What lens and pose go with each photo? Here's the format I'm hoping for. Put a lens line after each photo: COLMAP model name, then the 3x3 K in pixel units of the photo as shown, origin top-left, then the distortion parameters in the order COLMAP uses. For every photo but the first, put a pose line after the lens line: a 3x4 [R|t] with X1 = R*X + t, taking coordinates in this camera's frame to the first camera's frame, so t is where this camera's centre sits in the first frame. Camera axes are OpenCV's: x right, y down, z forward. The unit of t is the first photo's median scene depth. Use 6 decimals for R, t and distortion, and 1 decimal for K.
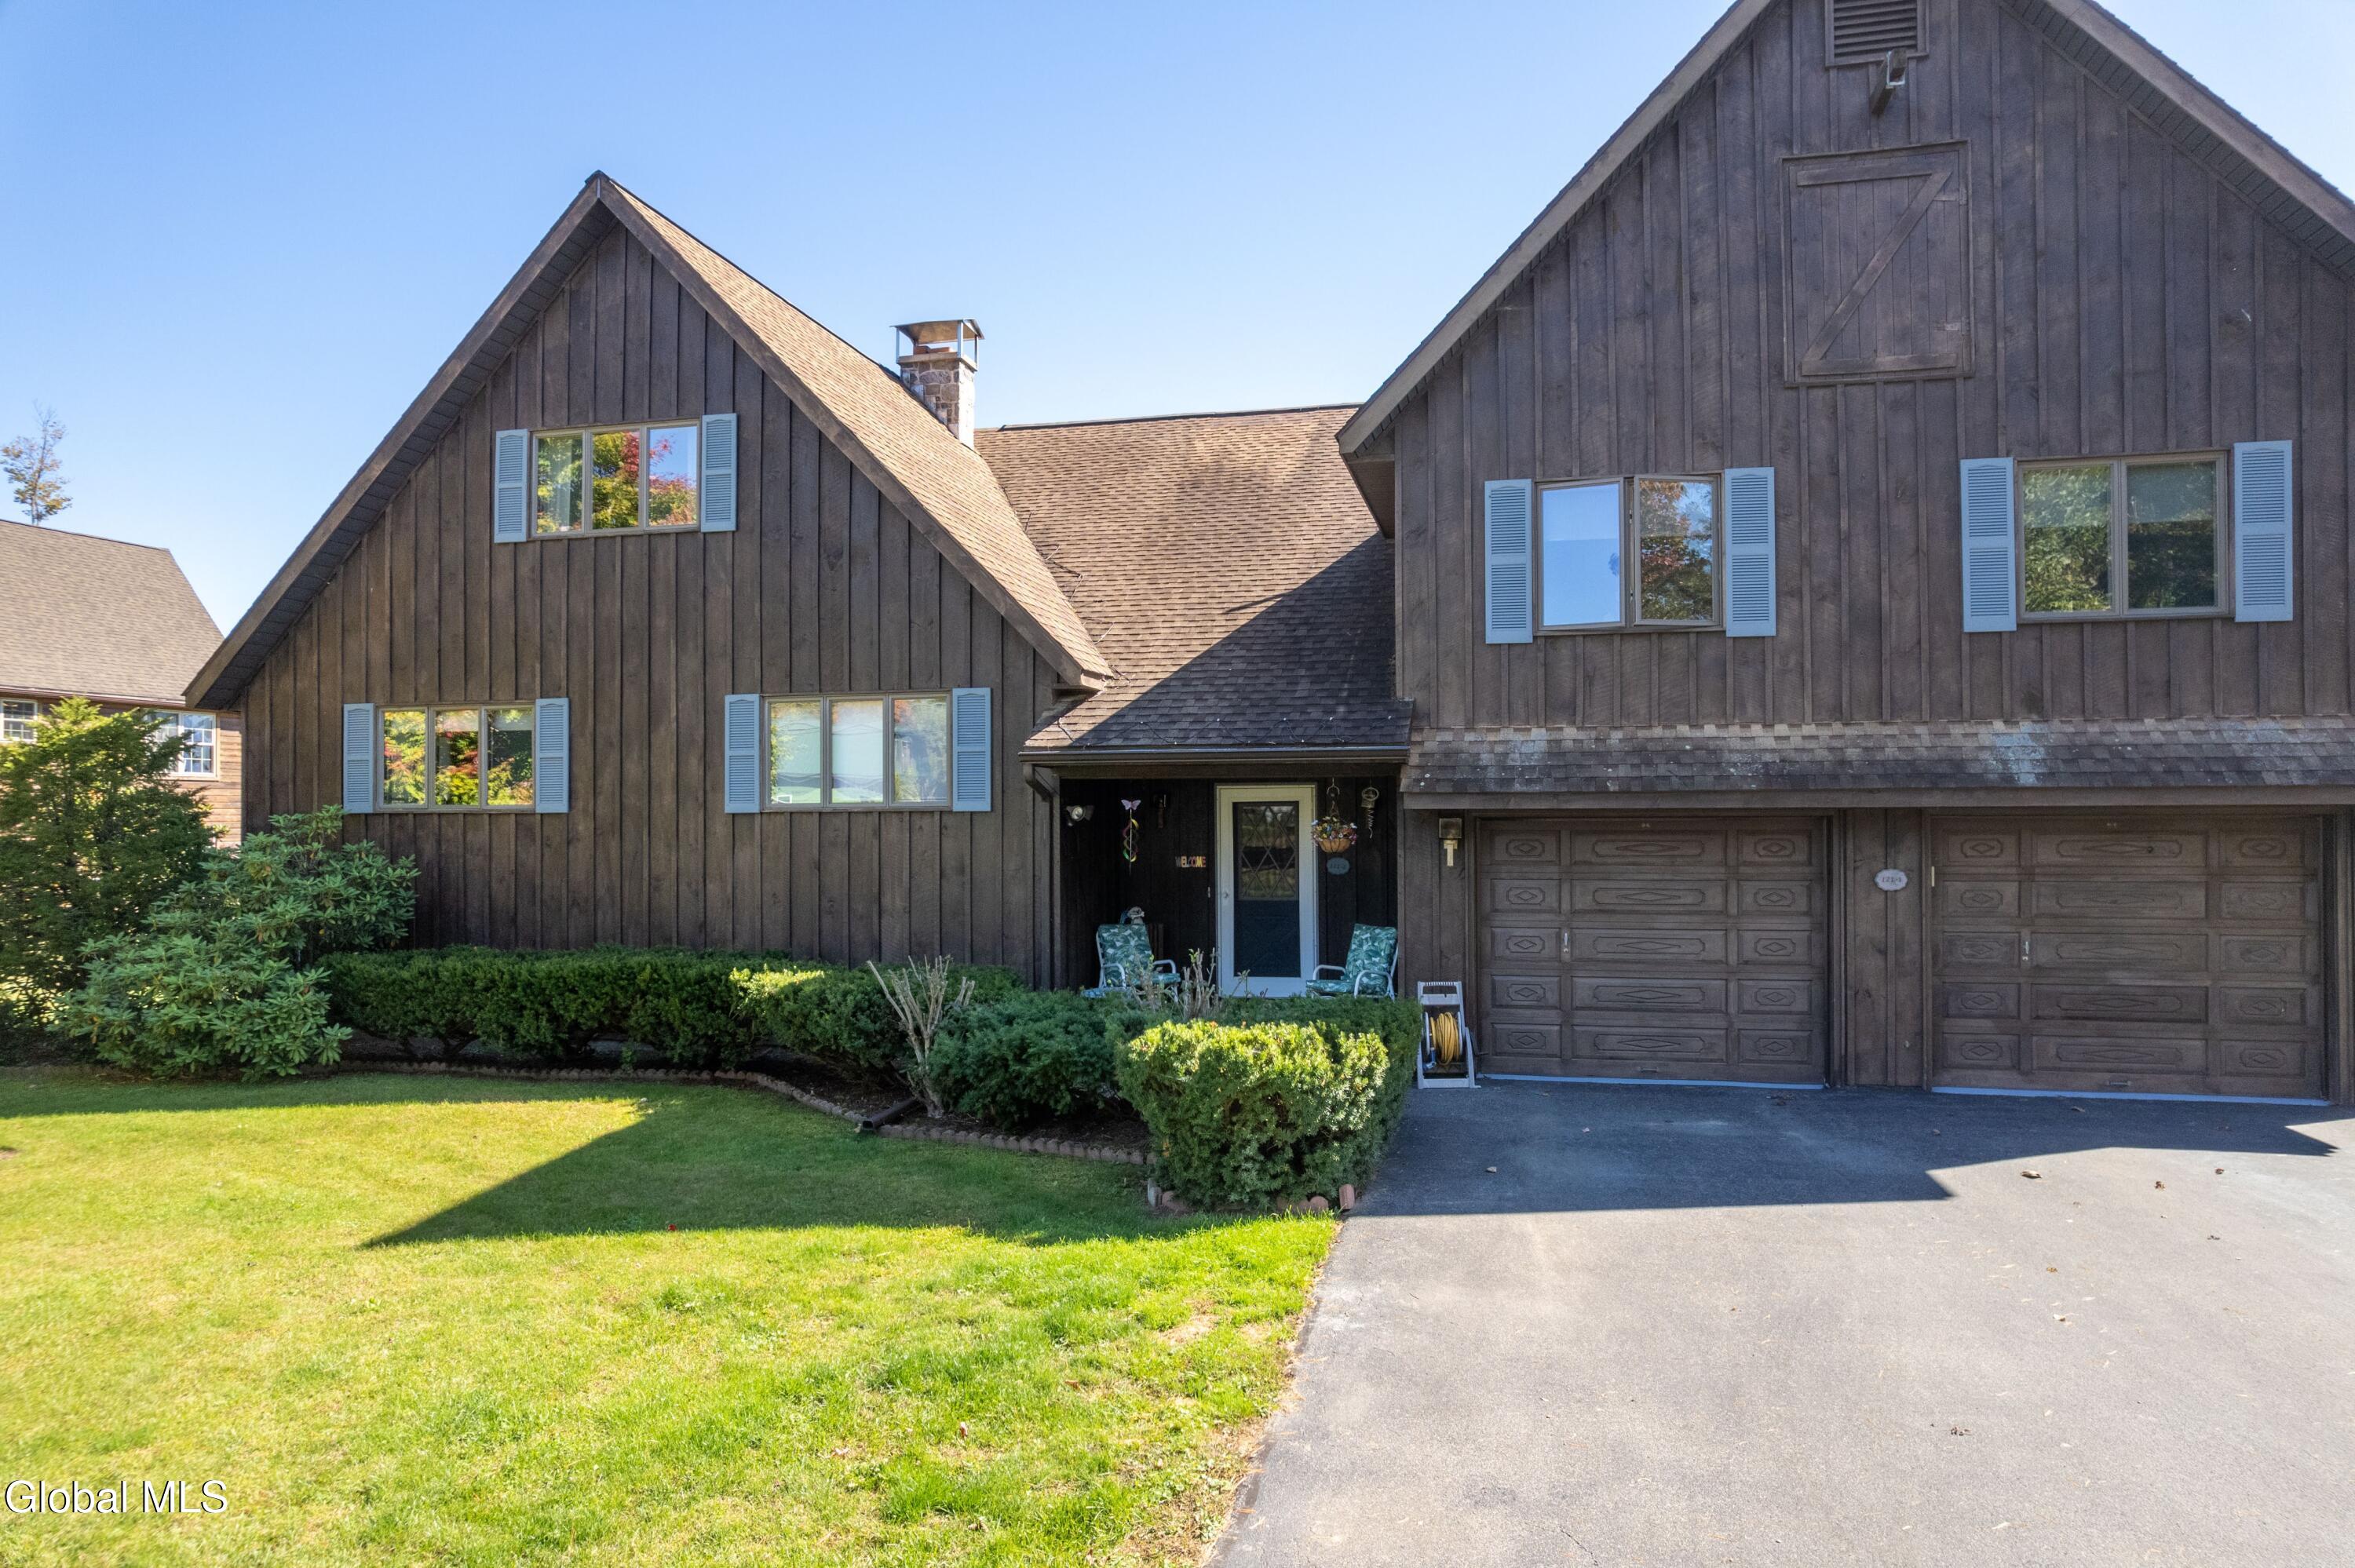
lens RADIAL K [[1504.5, 0, 1188.5], [0, 1504.5, 800.0], [0, 0, 1]] dist [-0.066206, 0.046171]
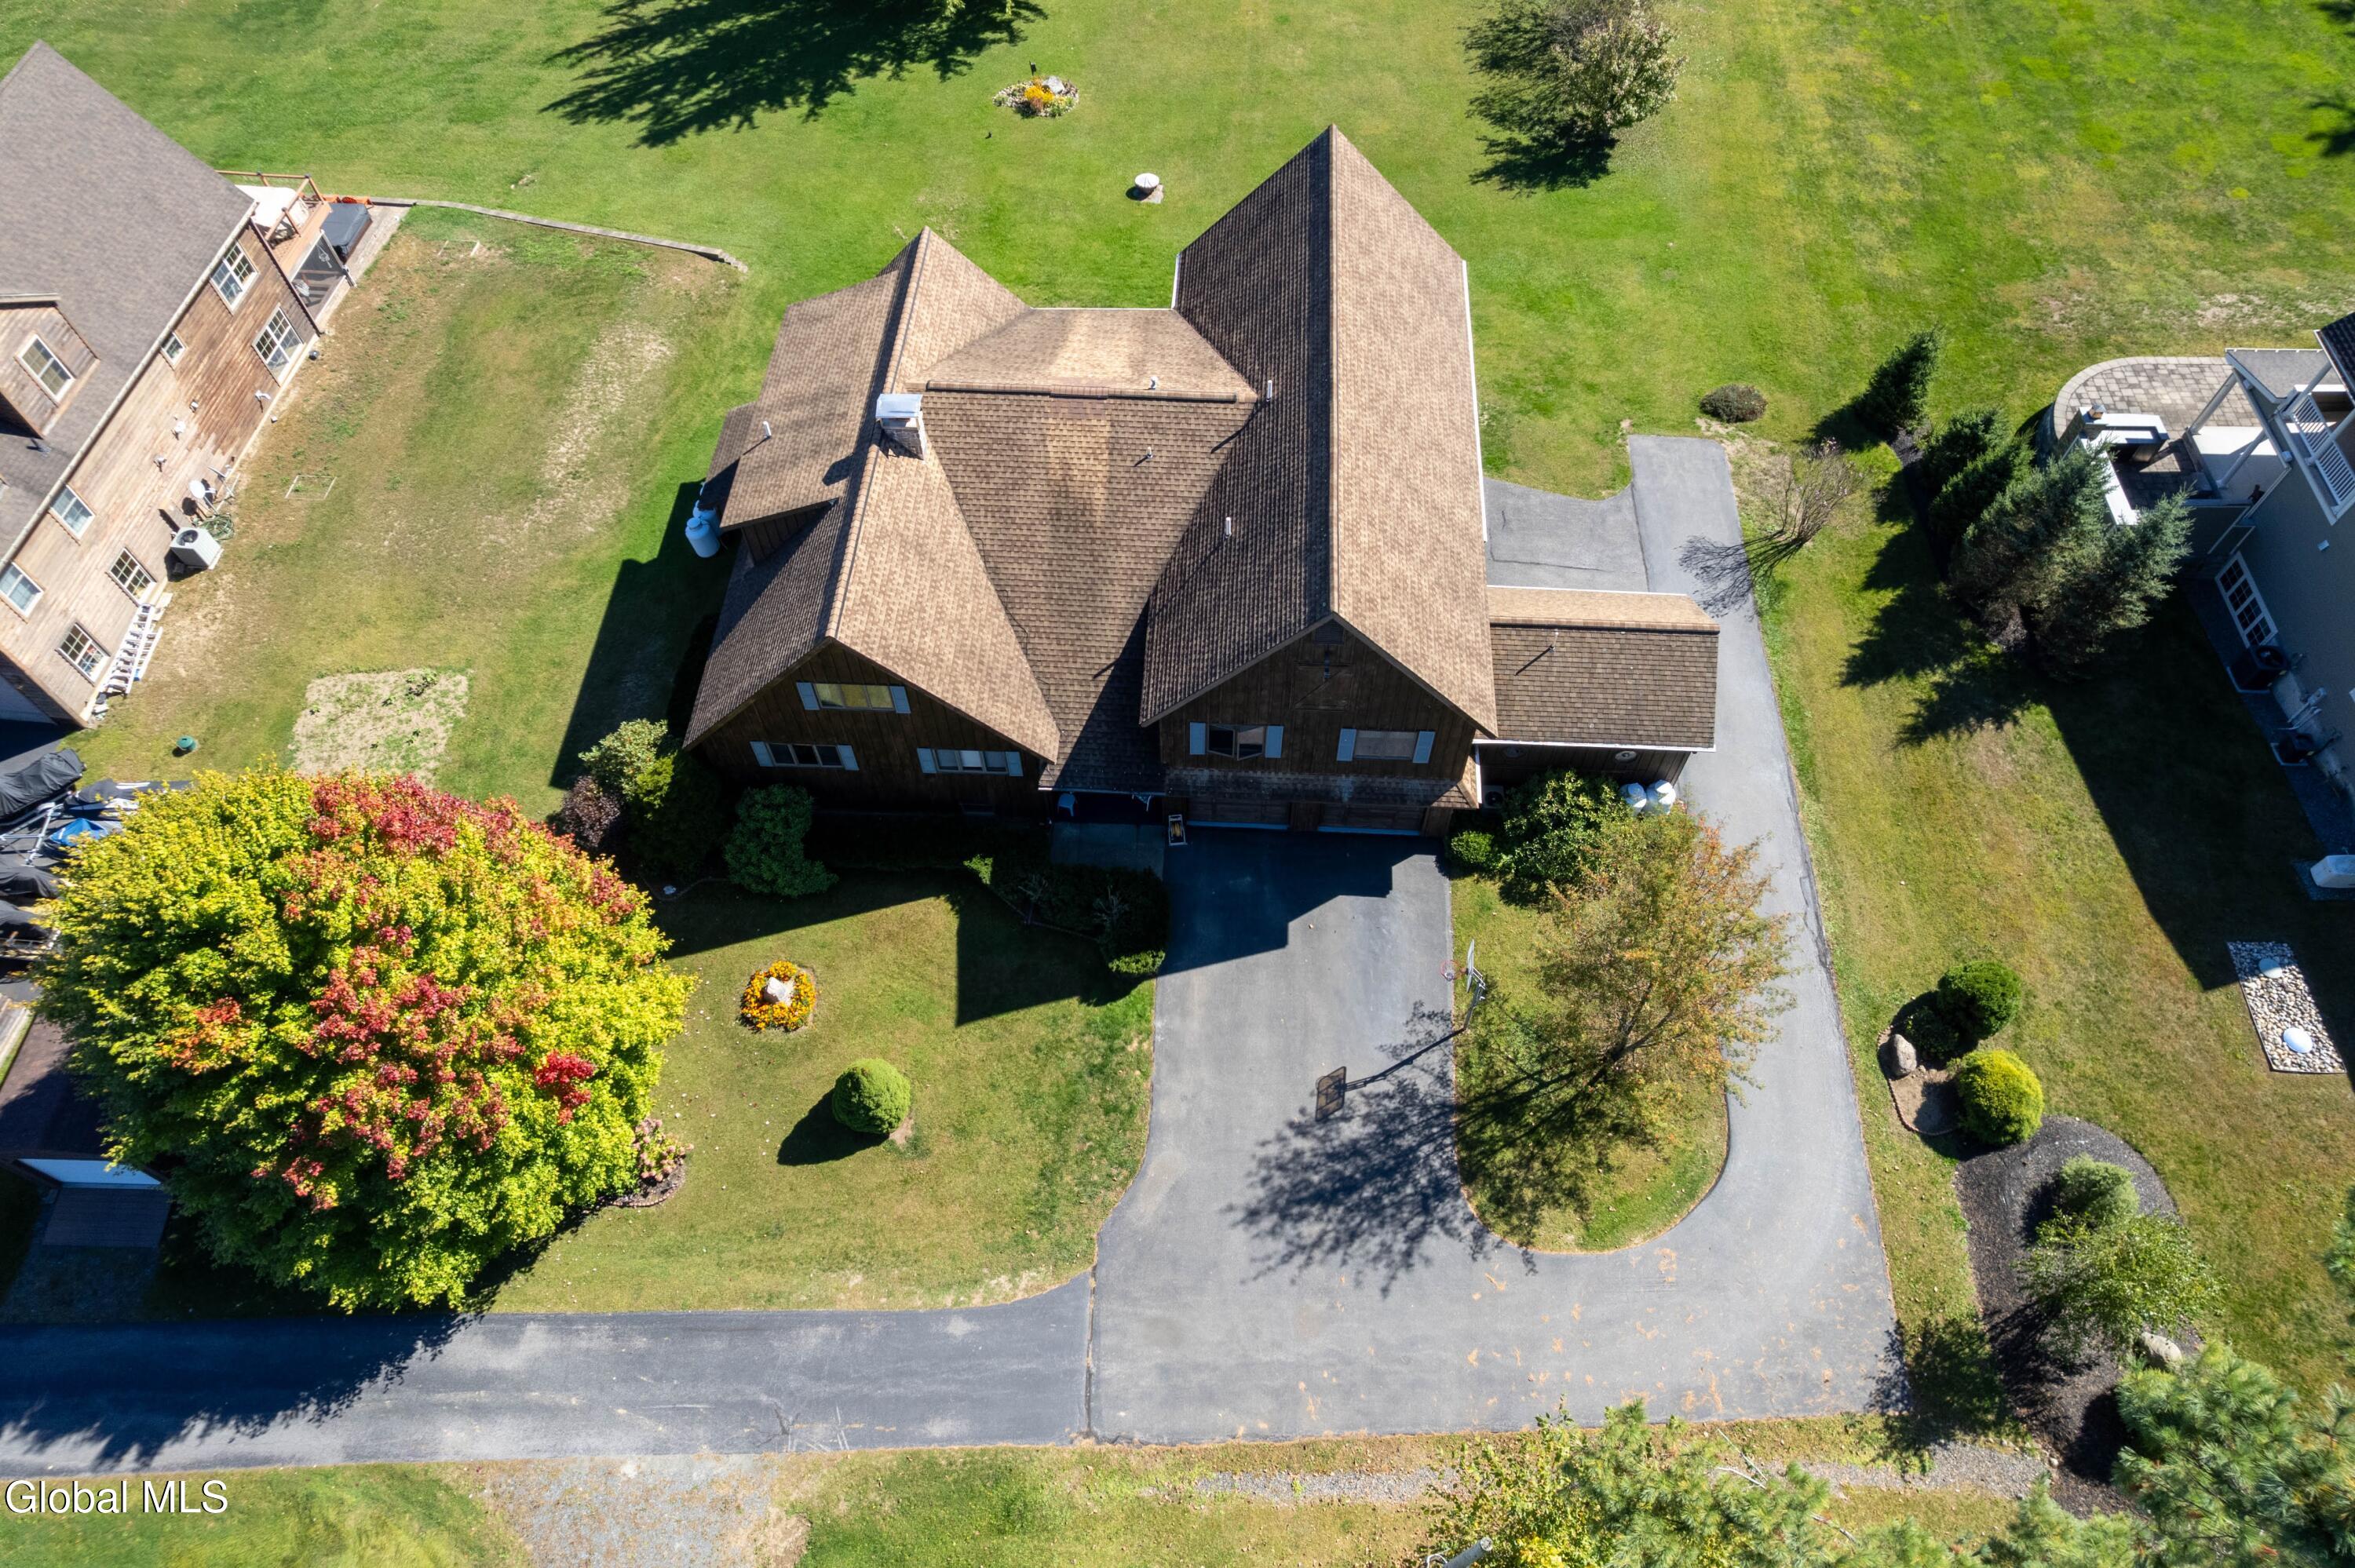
lens RADIAL K [[1504.5, 0, 1222.1], [0, 1504.5, 799.1], [0, 0, 1]] dist [-0.066206, 0.046171]
pose [[0.982959, -0.144721, 0.113348, -0.122344], [-0.019749, 0.529897, 0.847832, -3.341411], [-0.182762, -0.835623, 0.518008, -0.843133]]
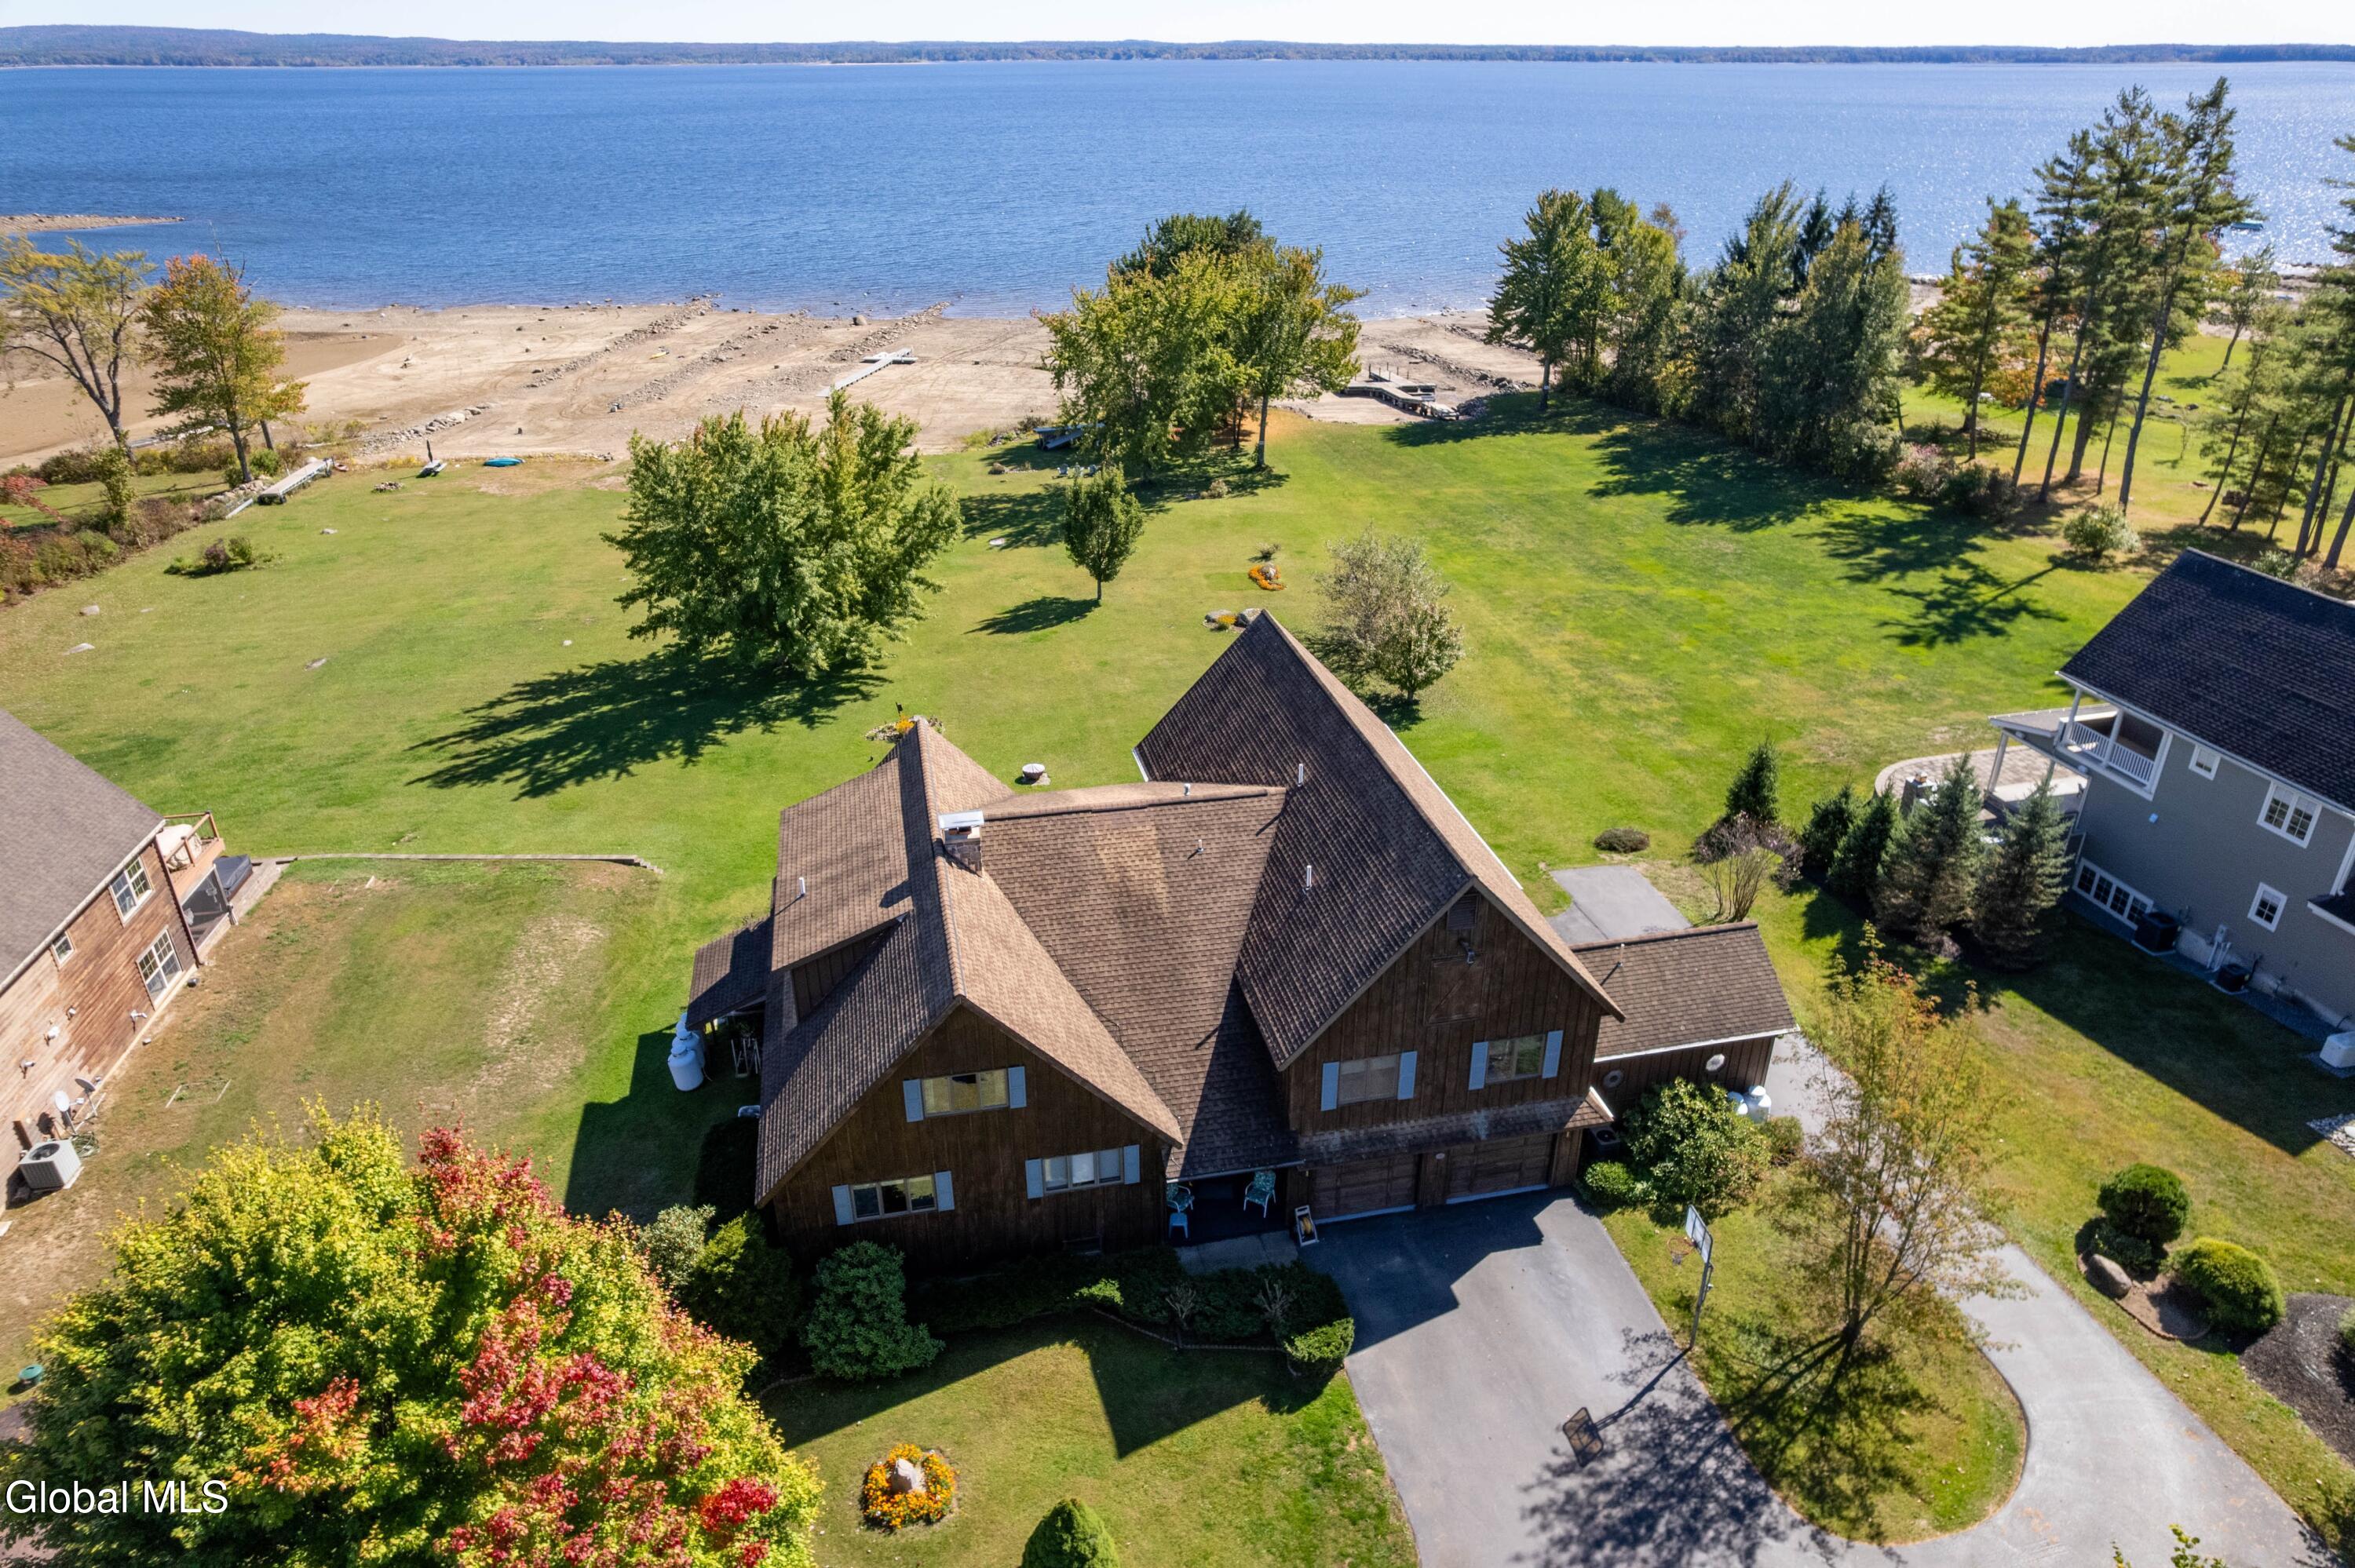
lens RADIAL K [[1504.5, 0, 1206.8], [0, 1504.5, 787.7], [0, 0, 1]] dist [-0.066206, 0.046171]
pose [[0.899579, -0.179641, 0.398104, -1.283039], [-0.016175, 0.897170, 0.441390, -2.403042], [-0.436459, -0.403504, 0.804169, -1.186929]]
